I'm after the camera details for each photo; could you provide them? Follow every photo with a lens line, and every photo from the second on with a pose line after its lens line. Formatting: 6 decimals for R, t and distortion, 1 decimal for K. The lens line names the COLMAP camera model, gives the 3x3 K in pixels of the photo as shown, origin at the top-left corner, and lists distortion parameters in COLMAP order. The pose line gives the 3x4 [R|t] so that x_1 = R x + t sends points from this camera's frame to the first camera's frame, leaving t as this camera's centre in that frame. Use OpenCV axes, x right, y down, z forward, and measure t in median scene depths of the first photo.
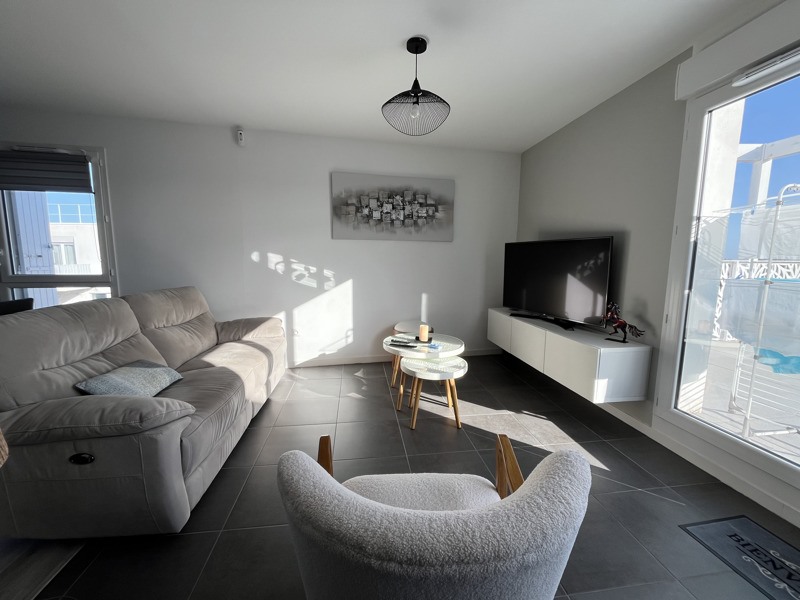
lens RADIAL K [[326.1, 0, 400.0], [0, 326.1, 300.0], [0, 0, 1]] dist [-0.002321, -0.000197]
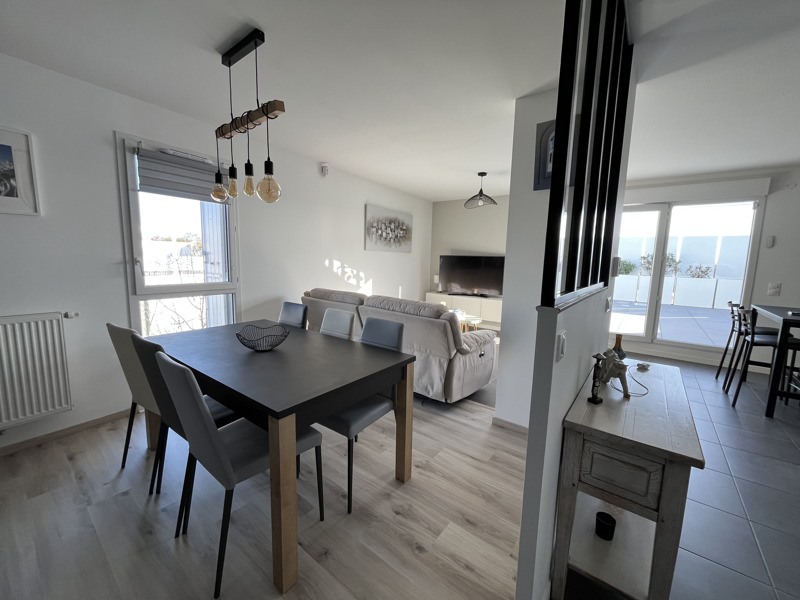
lens RADIAL K [[326.1, 0, 400.0], [0, 326.1, 300.0], [0, 0, 1]] dist [-0.002321, -0.000197]
pose [[0.704579, -0.081424, 0.704939, -1.109454], [0.069147, 0.996546, 0.045994, -0.025898], [-0.706249, 0.016338, 0.707775, -0.106717]]
